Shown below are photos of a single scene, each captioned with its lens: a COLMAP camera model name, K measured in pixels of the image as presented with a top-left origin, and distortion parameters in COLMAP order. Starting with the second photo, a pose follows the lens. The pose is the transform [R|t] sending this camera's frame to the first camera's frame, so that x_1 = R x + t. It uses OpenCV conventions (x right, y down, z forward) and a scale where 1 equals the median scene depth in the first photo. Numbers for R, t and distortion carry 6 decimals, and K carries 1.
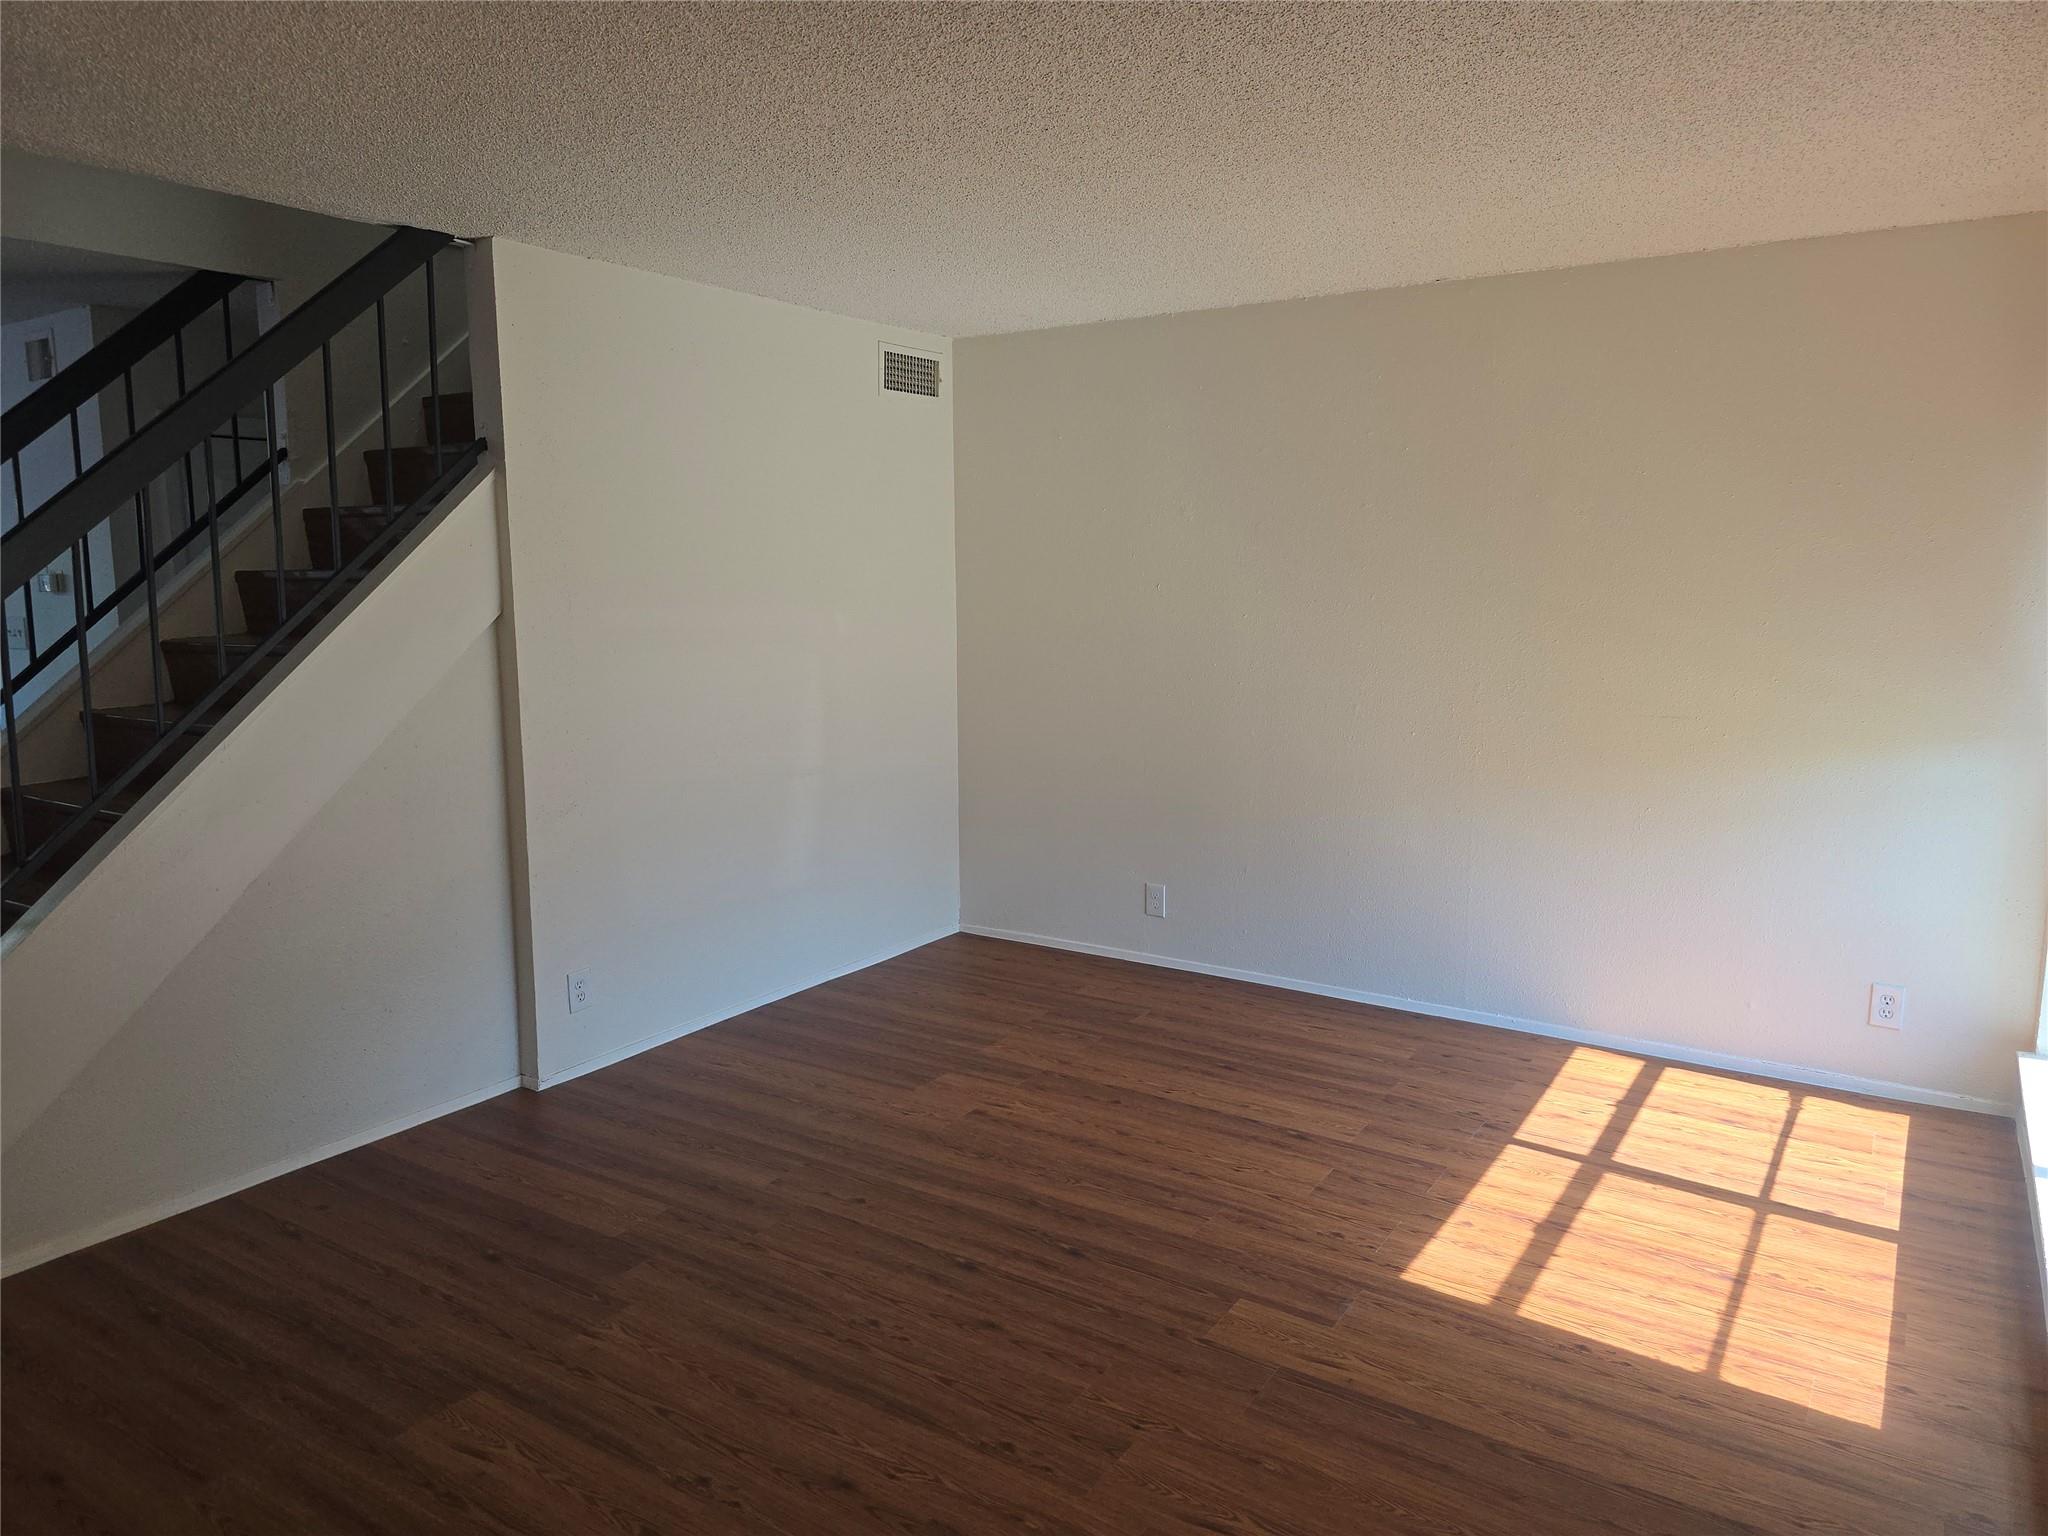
lens RADIAL K [[1372.3, 0, 1028.4], [0, 1372.3, 757.1], [0, 0, 1]] dist [0.044720, -0.012500]
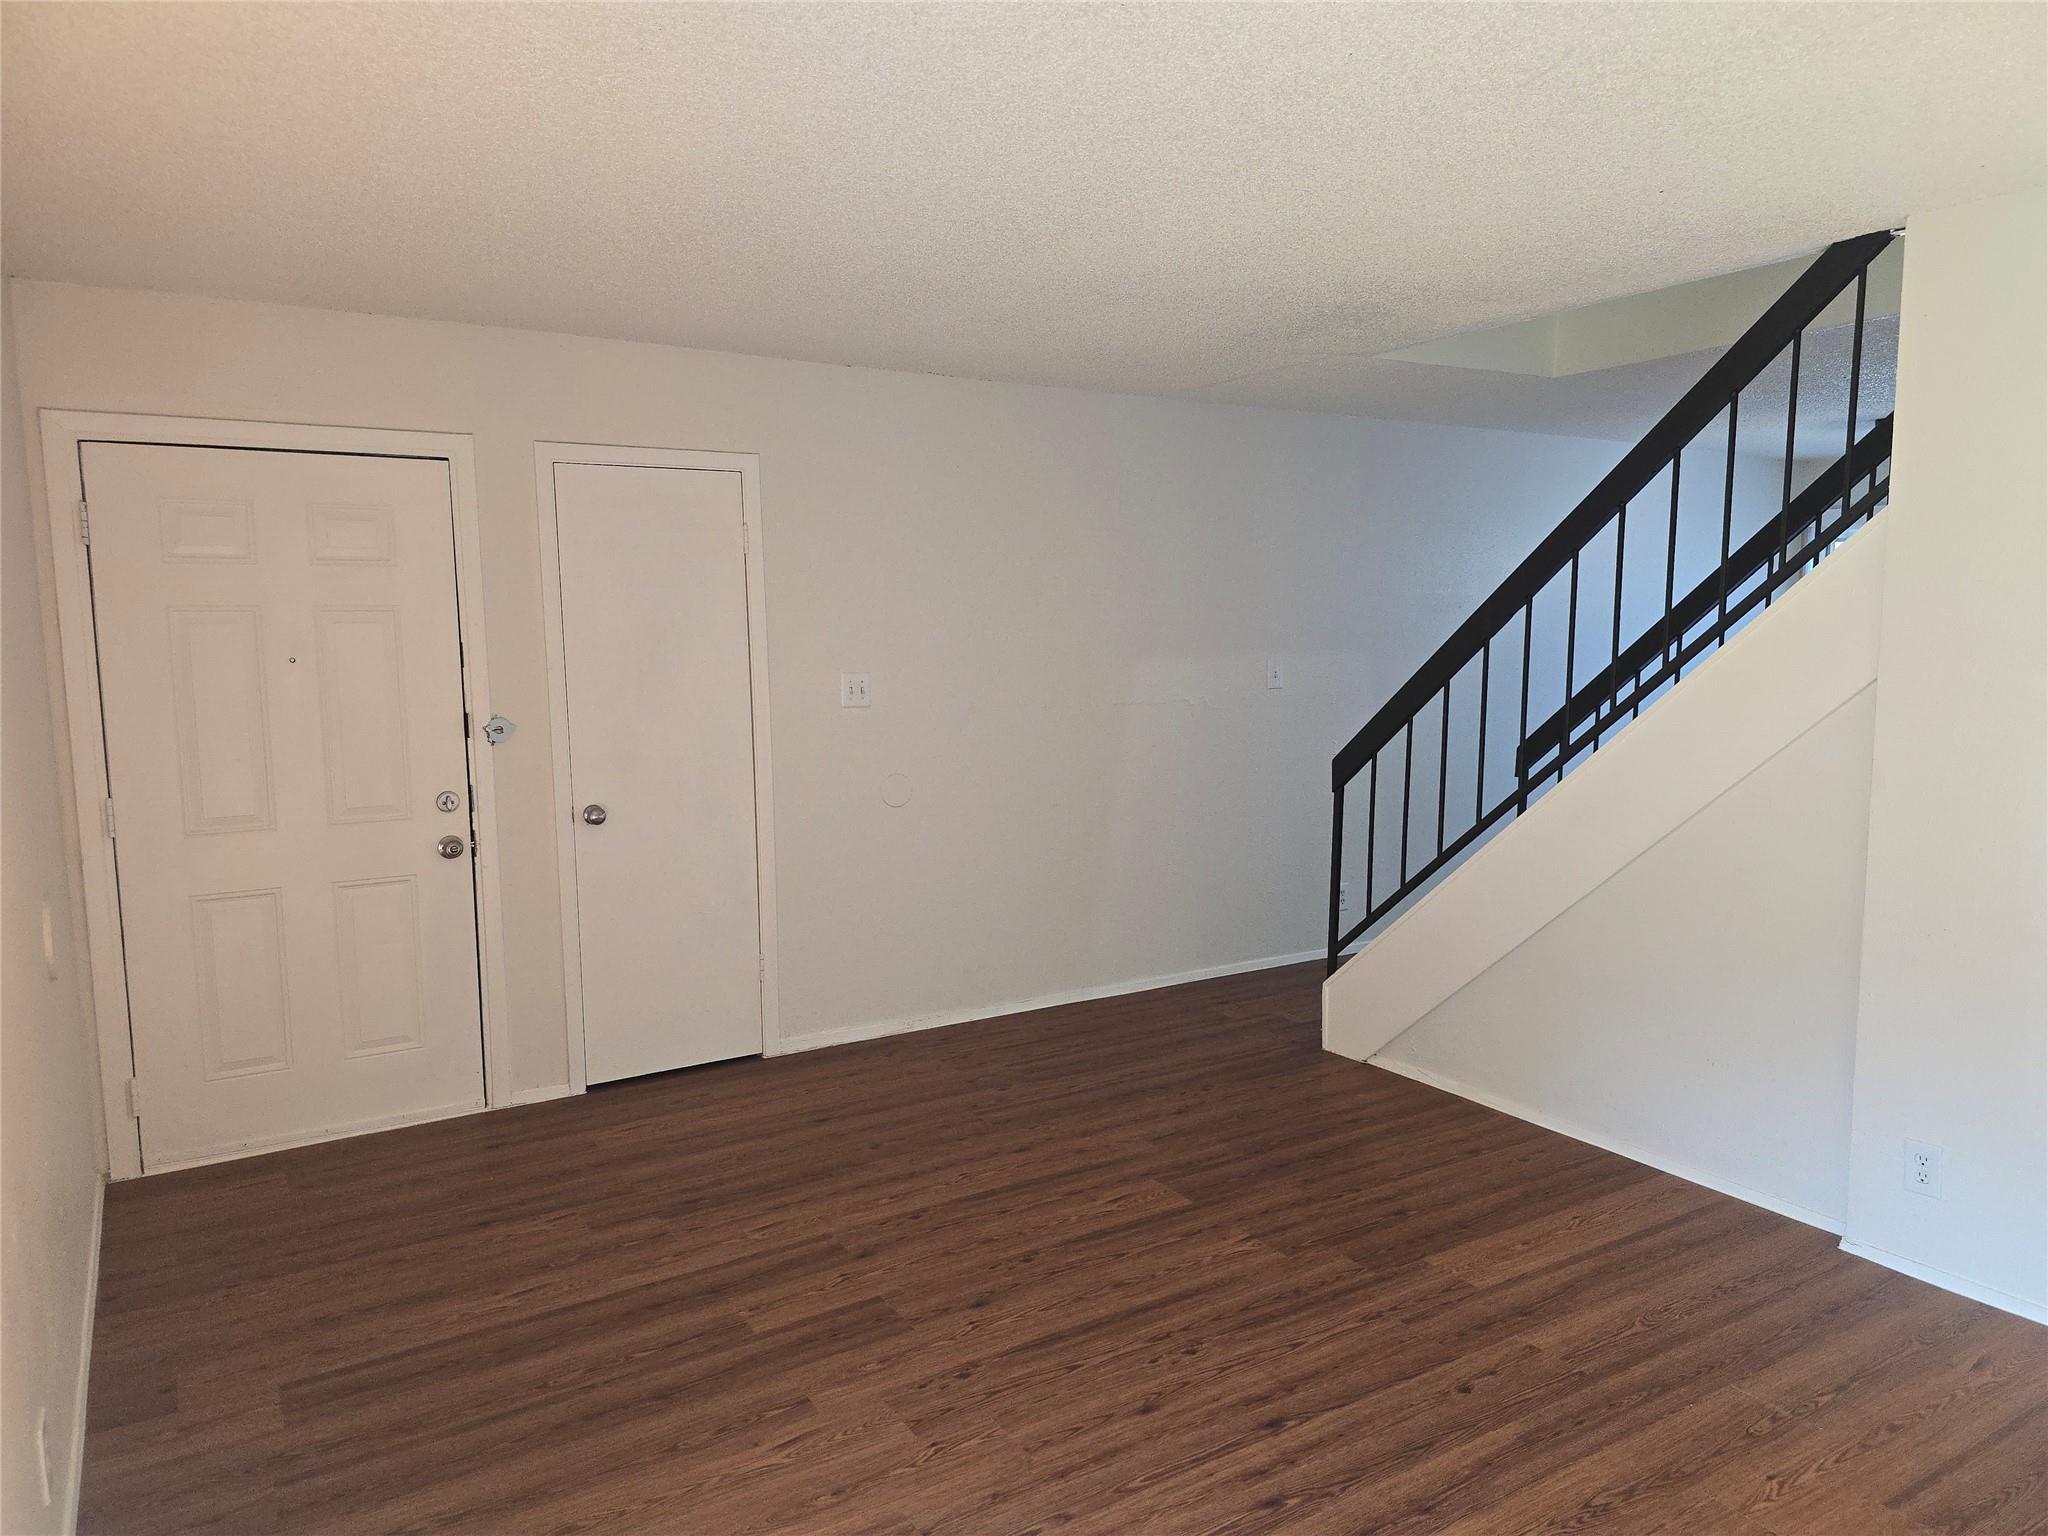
lens RADIAL K [[1372.3, 0, 1012.4], [0, 1372.3, 783.8], [0, 0, 1]] dist [0.044720, -0.012500]
pose [[-0.423739, 0.115323, -0.898413, 0.652863], [-0.109446, 0.978076, 0.177169, -0.140995], [0.899148, 0.173401, -0.401827, 0.960179]]
